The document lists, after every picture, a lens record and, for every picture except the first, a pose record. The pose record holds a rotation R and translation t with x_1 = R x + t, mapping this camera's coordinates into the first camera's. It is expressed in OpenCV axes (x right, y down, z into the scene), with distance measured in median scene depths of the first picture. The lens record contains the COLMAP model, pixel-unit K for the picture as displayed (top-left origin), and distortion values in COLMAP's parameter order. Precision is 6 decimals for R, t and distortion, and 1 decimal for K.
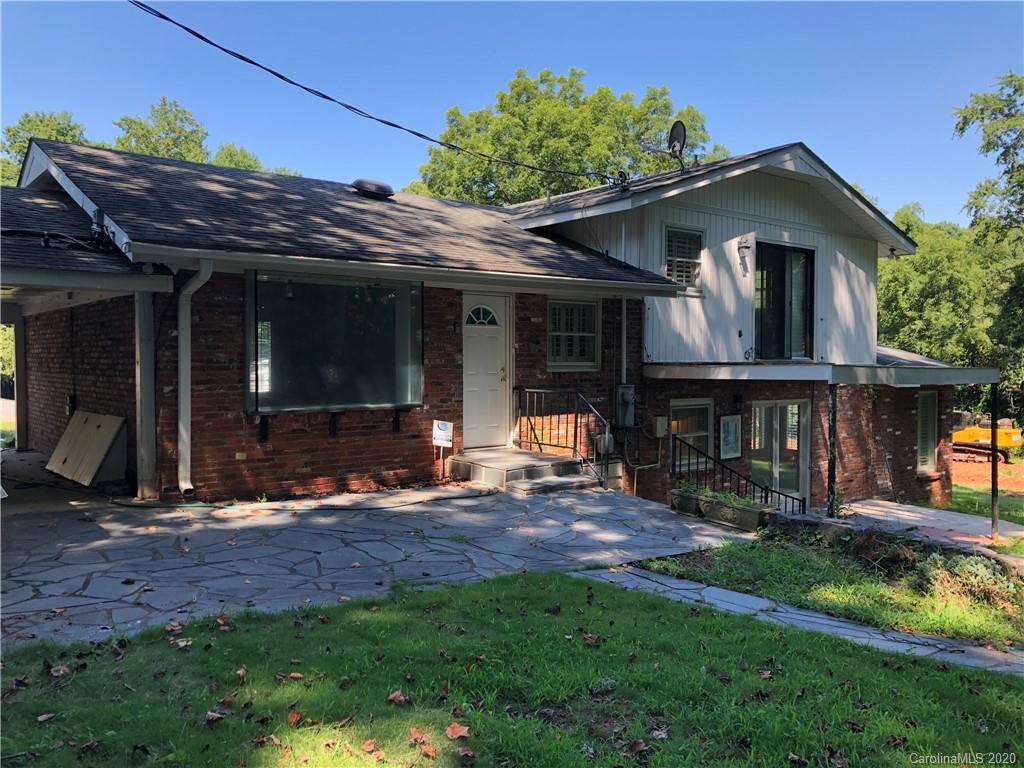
lens RADIAL K [[832.6, 0, 512.0], [0, 832.6, 369.5], [0, 0, 1]] dist [0.109889, -0.180843]
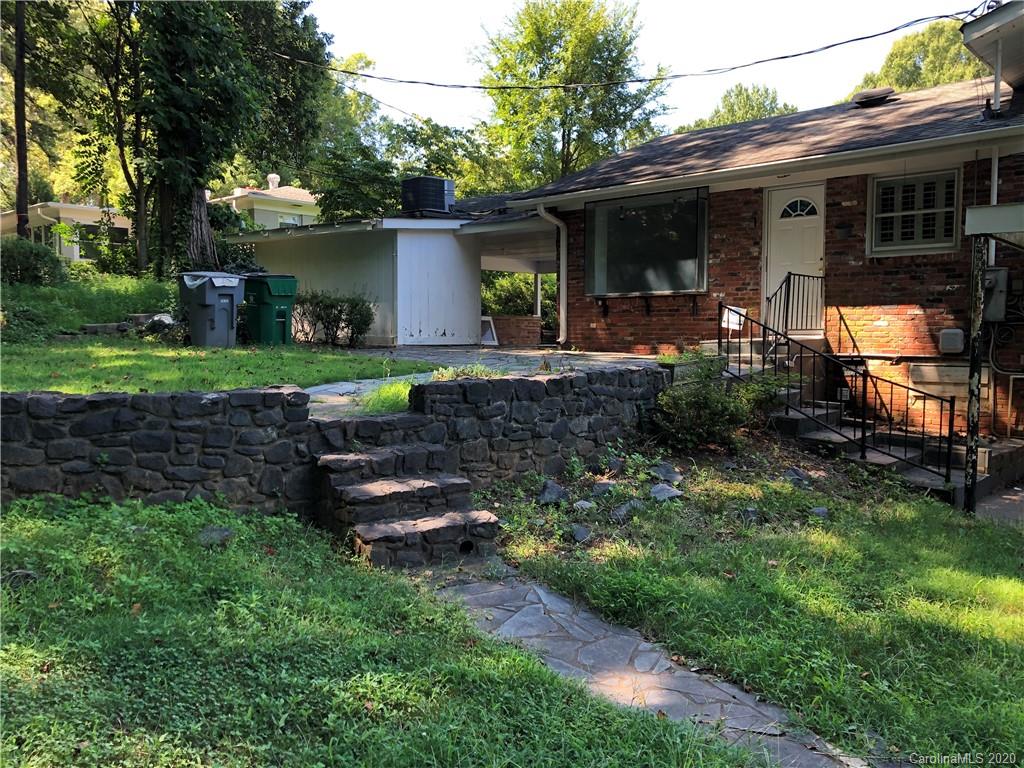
lens RADIAL K [[832.6, 0, 512.0], [0, 832.6, 369.5], [0, 0, 1]] dist [0.109889, -0.180843]
pose [[0.159044, 0.047144, -0.986145, 0.962312], [-0.012250, 0.998877, 0.045777, 0.093789], [0.987195, 0.004800, 0.159443, 0.488615]]
